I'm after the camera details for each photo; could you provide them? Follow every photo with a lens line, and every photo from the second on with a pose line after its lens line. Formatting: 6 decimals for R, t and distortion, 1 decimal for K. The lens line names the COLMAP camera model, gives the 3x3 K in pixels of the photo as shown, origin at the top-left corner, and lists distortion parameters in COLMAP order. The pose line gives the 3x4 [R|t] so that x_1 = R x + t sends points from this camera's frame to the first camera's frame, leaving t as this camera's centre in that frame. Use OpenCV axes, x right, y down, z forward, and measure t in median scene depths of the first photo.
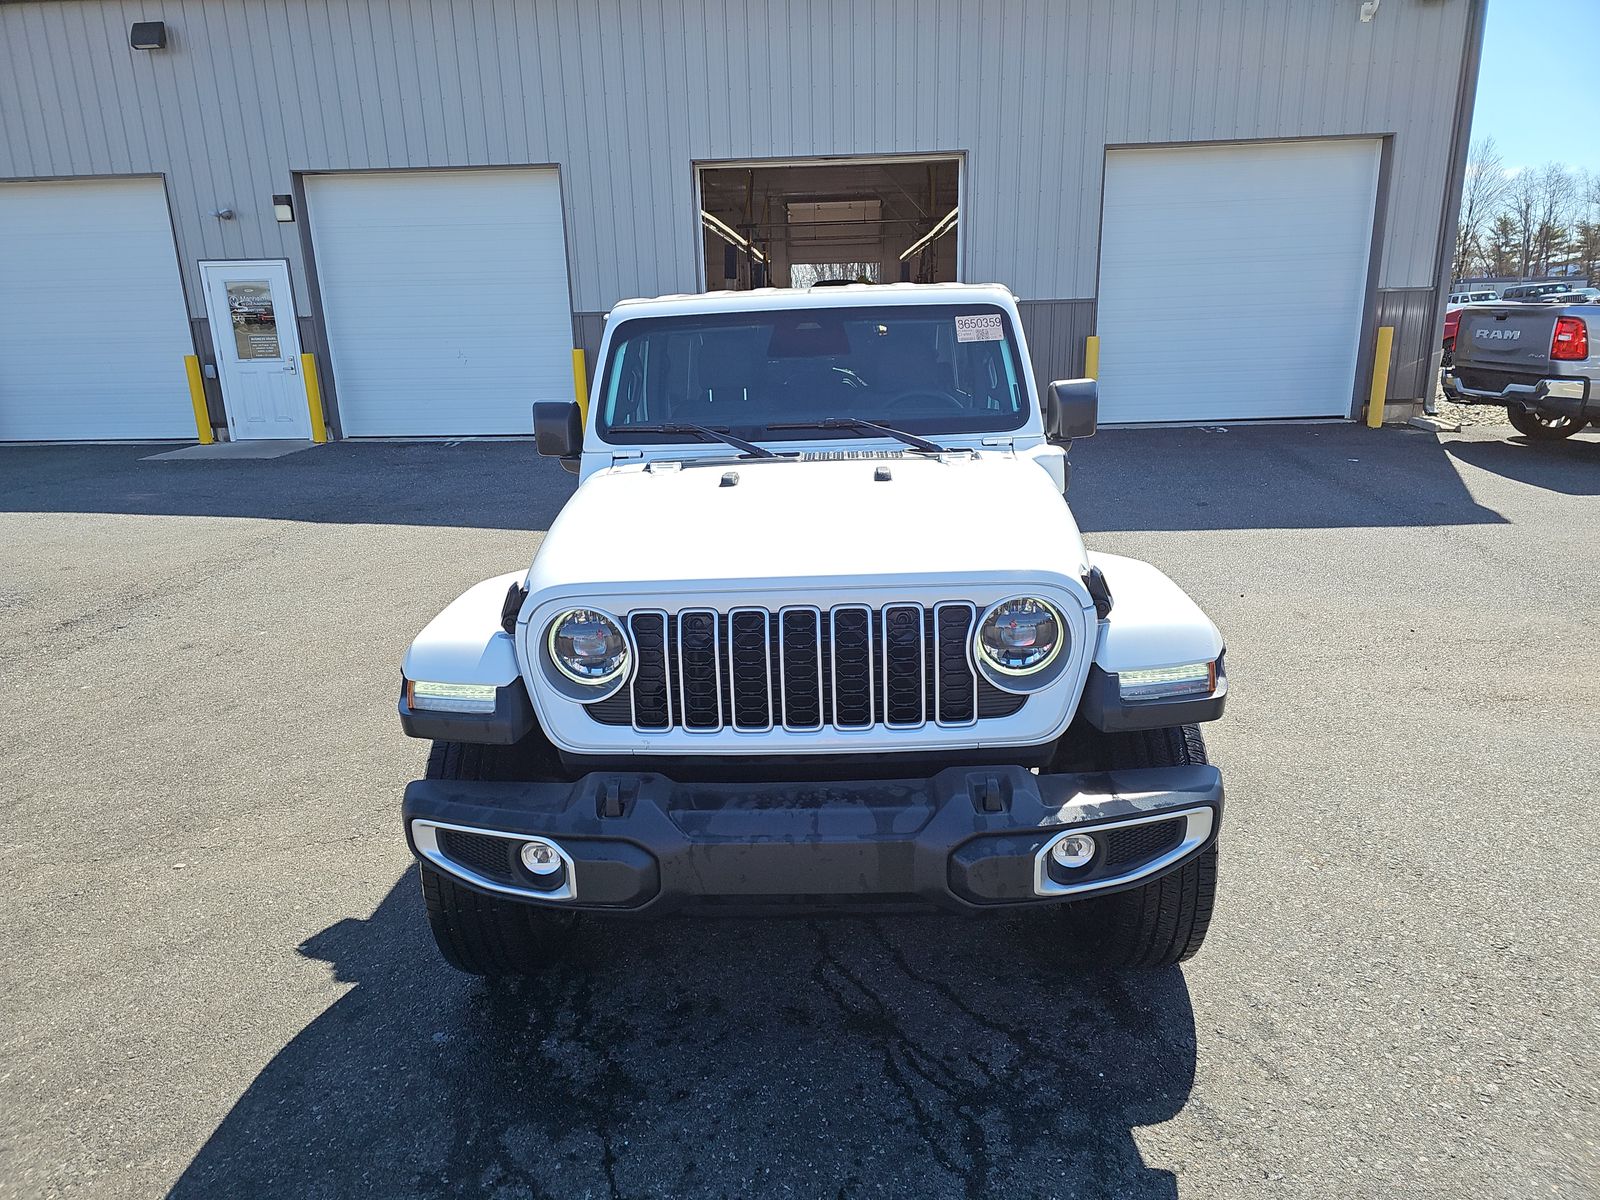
lens RADIAL K [[1094.9, 0, 791.0], [0, 1094.9, 606.2], [0, 0, 1]] dist [0.056186, -0.053781]
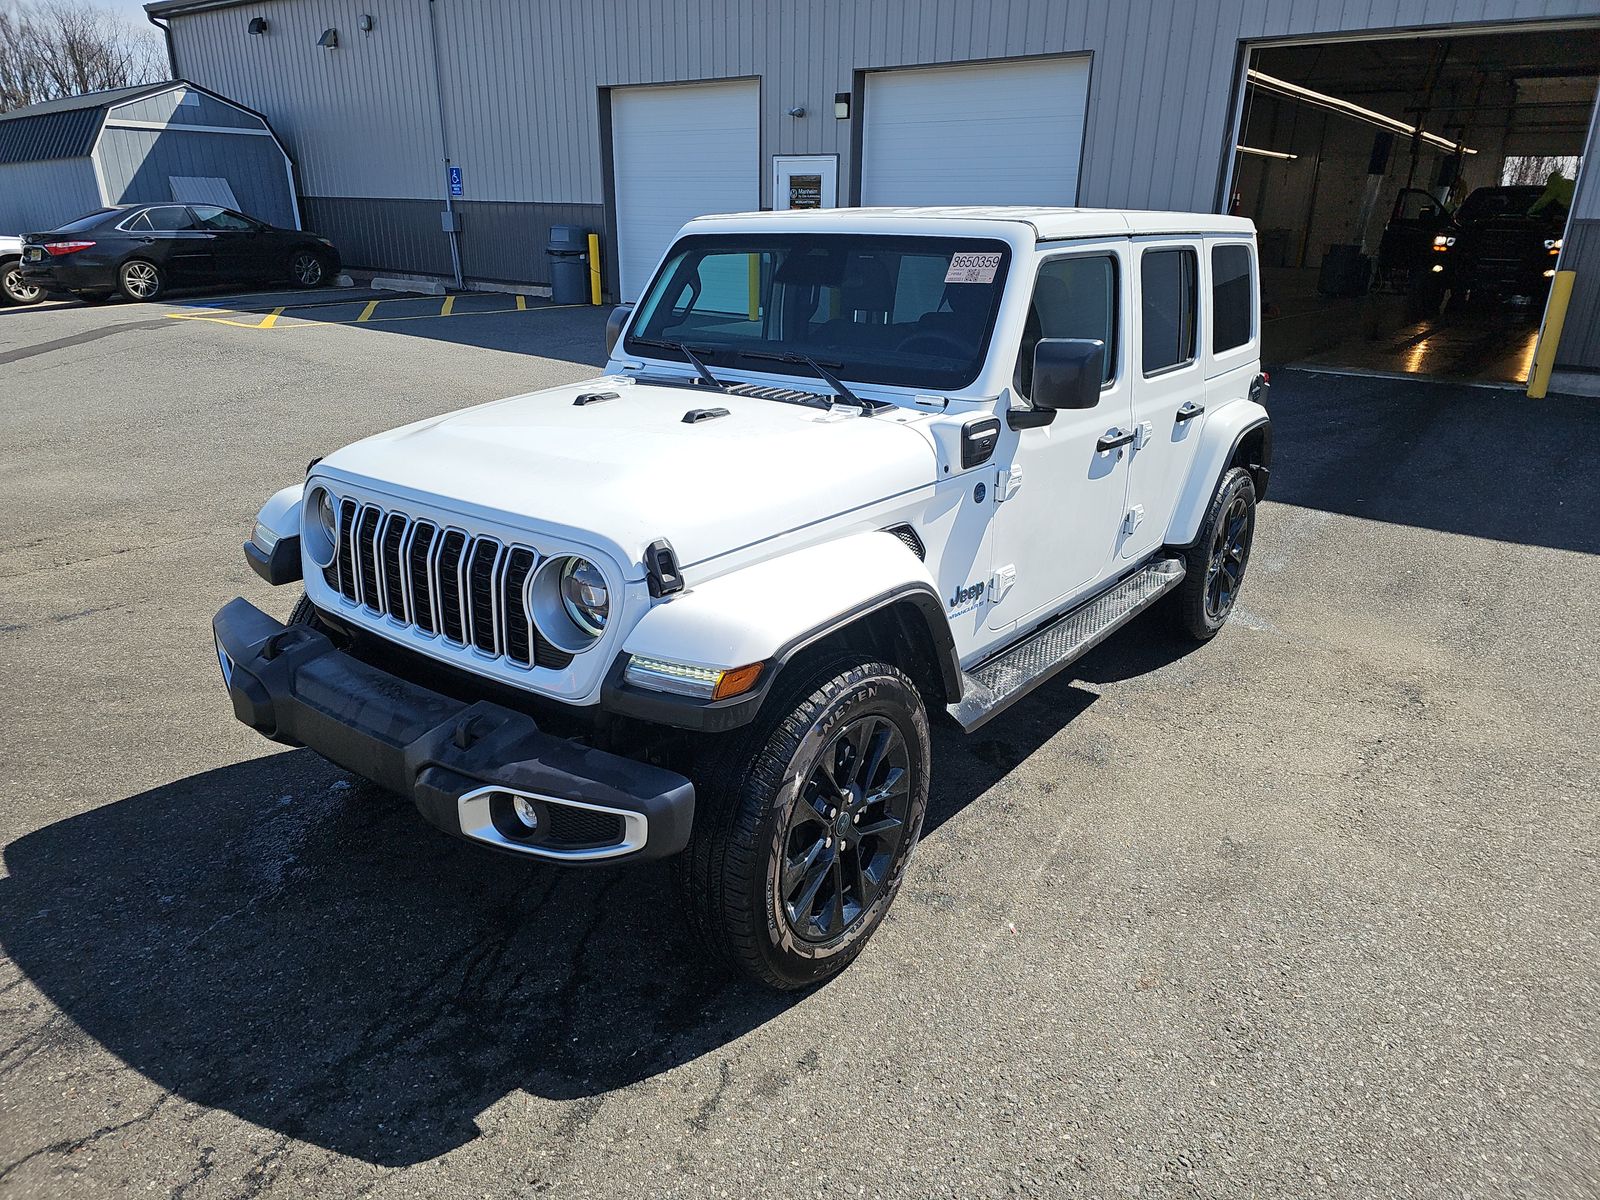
lens RADIAL K [[1094.9, 0, 791.0], [0, 1094.9, 606.2], [0, 0, 1]] dist [0.056186, -0.053781]
pose [[0.811466, 0.232138, -0.536316, 0.772633], [-0.182140, 0.972472, 0.145339, -0.121797], [0.555291, -0.020252, 0.831409, 0.248336]]
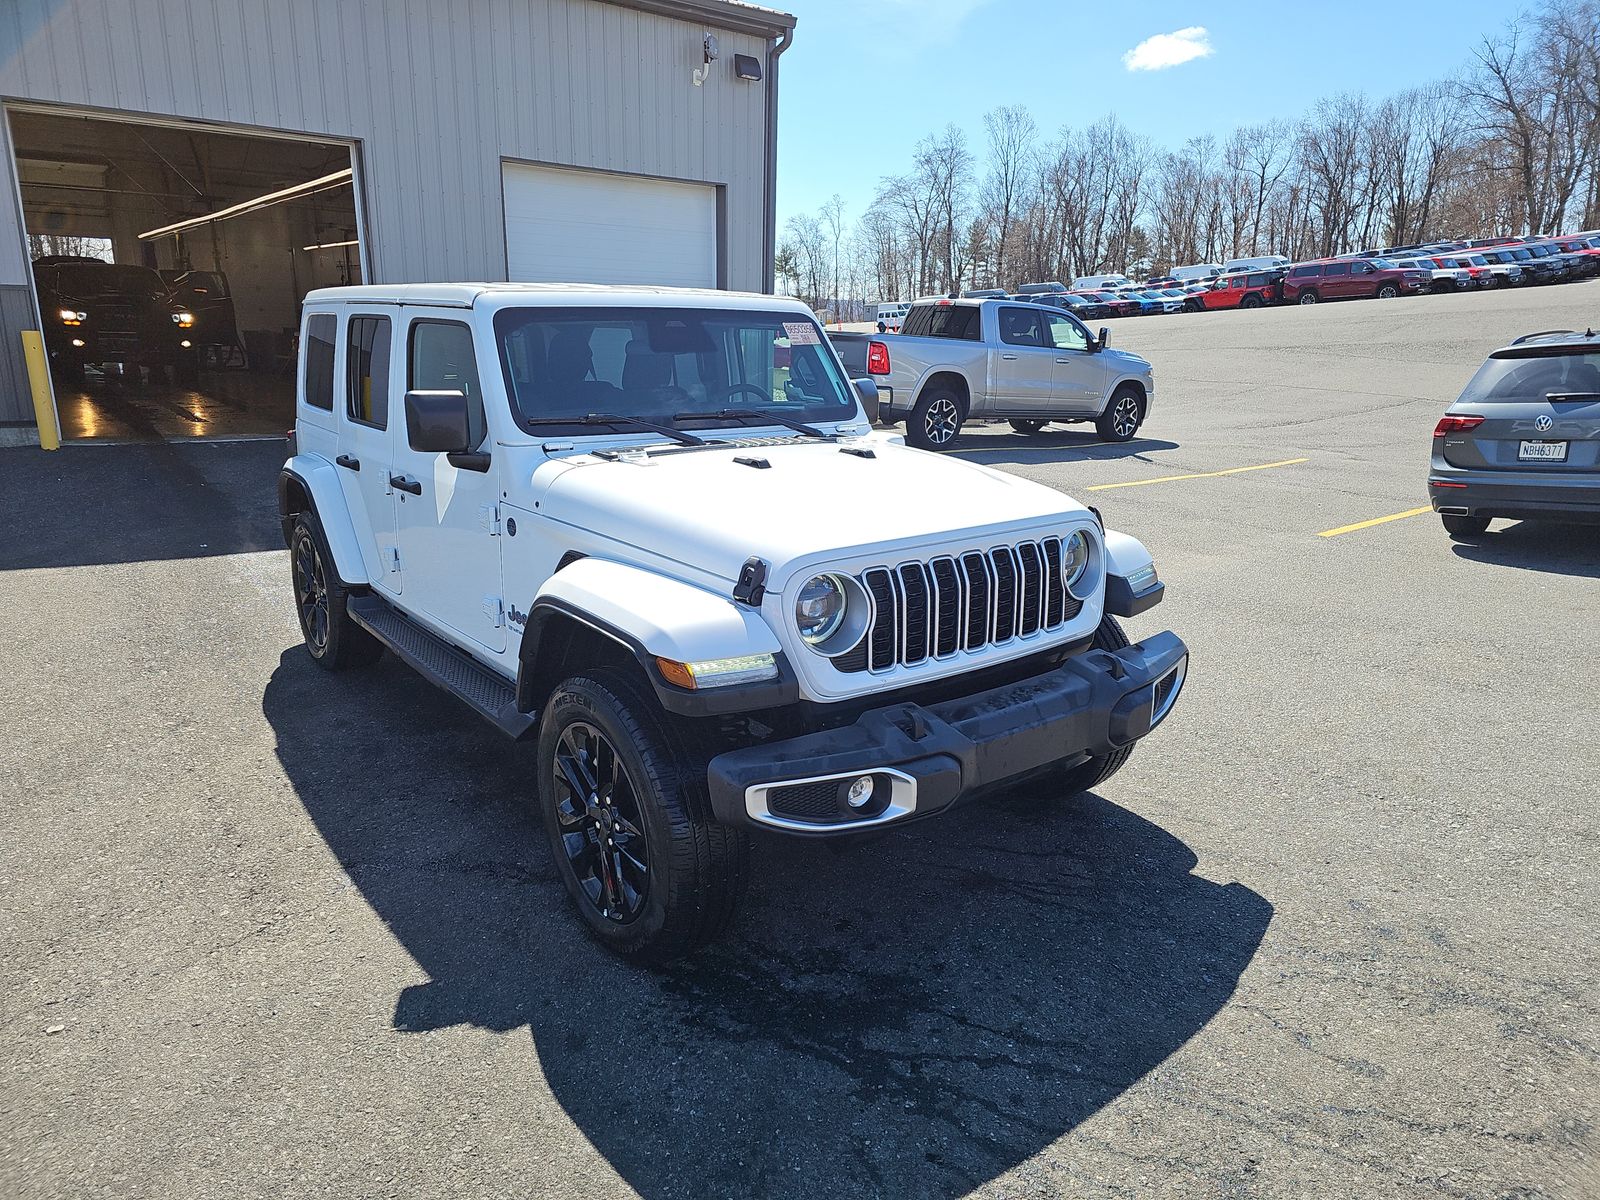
lens RADIAL K [[1071.3, 0, 865.4], [0, 1071.3, 598.0], [0, 0, 1]] dist [0.072502, -0.058312]
pose [[0.748120, -0.119500, 0.652714, -0.763688], [0.125844, 0.991350, 0.037261, -0.007006], [-0.651521, 0.054264, 0.756688, 0.126522]]
